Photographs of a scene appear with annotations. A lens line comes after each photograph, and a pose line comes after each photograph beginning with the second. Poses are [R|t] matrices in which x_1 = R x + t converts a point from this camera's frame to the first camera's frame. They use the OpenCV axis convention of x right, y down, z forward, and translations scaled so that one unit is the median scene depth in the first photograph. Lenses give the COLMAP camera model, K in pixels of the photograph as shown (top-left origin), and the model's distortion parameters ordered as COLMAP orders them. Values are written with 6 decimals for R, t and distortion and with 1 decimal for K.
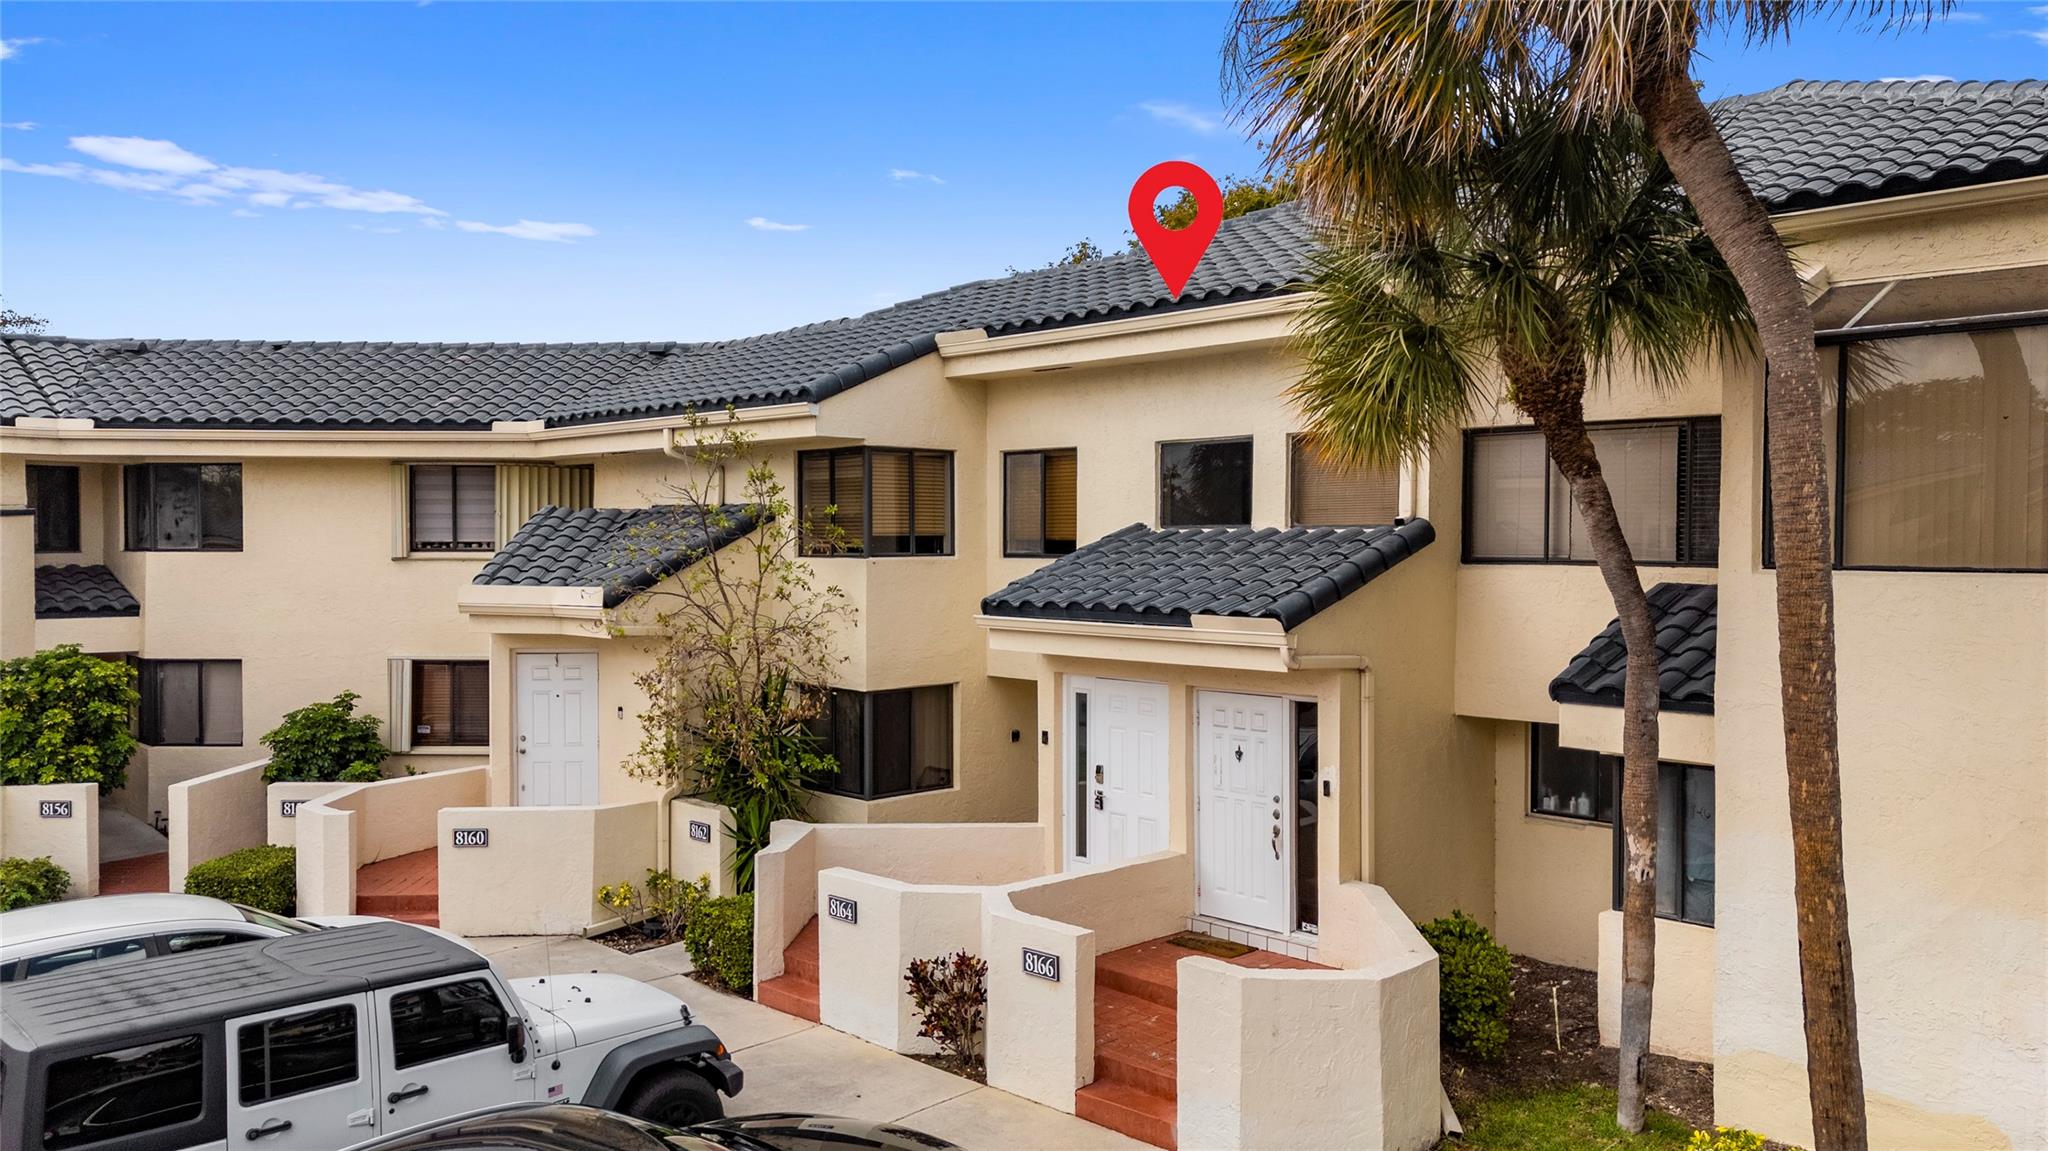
lens RADIAL K [[1485.1, 0, 1018.2], [0, 1485.1, 579.6], [0, 0, 1]] dist [0.065260, -0.055083]
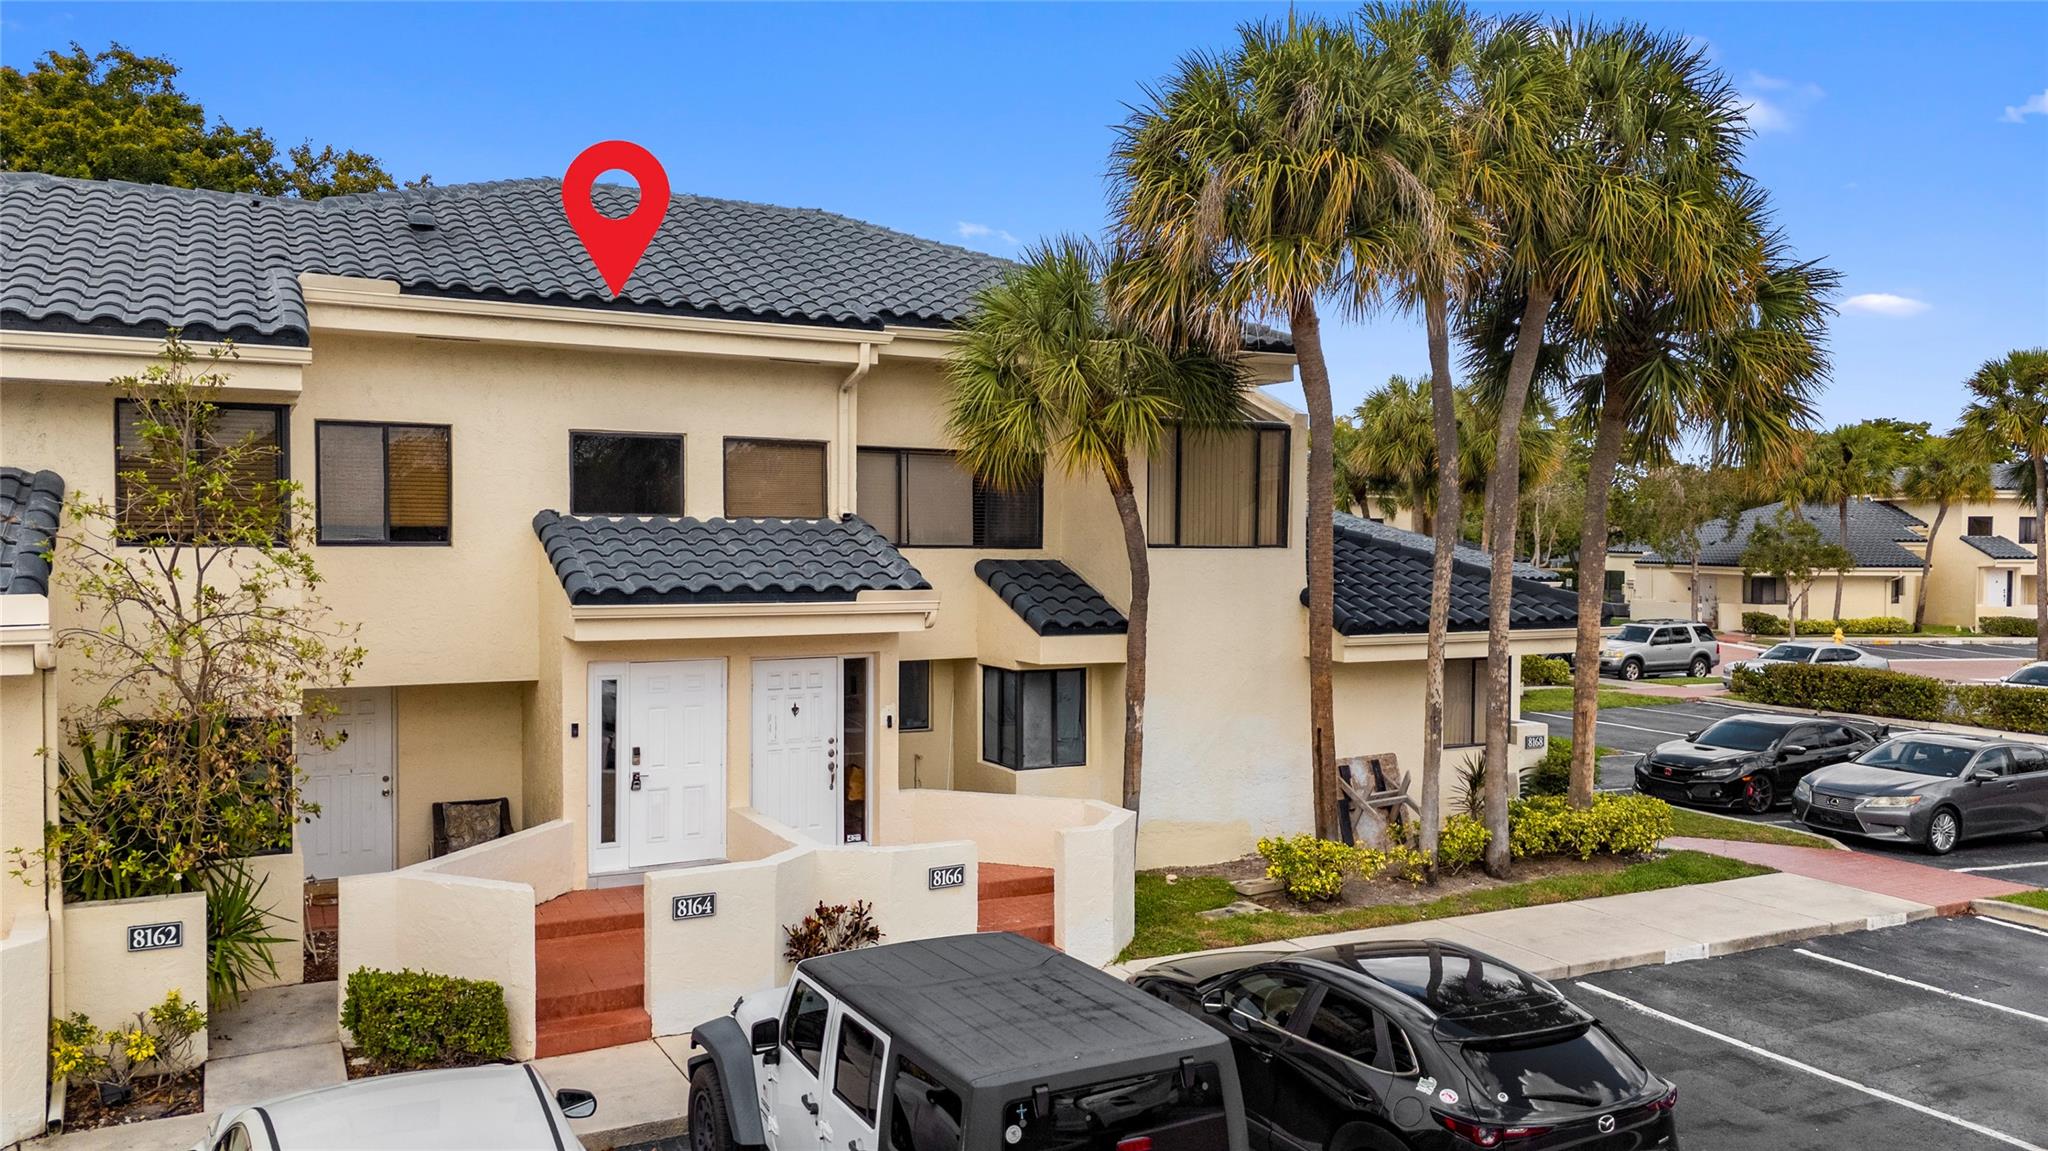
lens RADIAL K [[1485.1, 0, 1013.7], [0, 1485.1, 586.6], [0, 0, 1]] dist [0.065260, -0.055083]
pose [[0.296530, -0.028136, 0.954609, -0.827398], [0.023101, 0.999485, 0.022283, -0.002631], [-0.954744, 0.015445, 0.297027, 0.432113]]
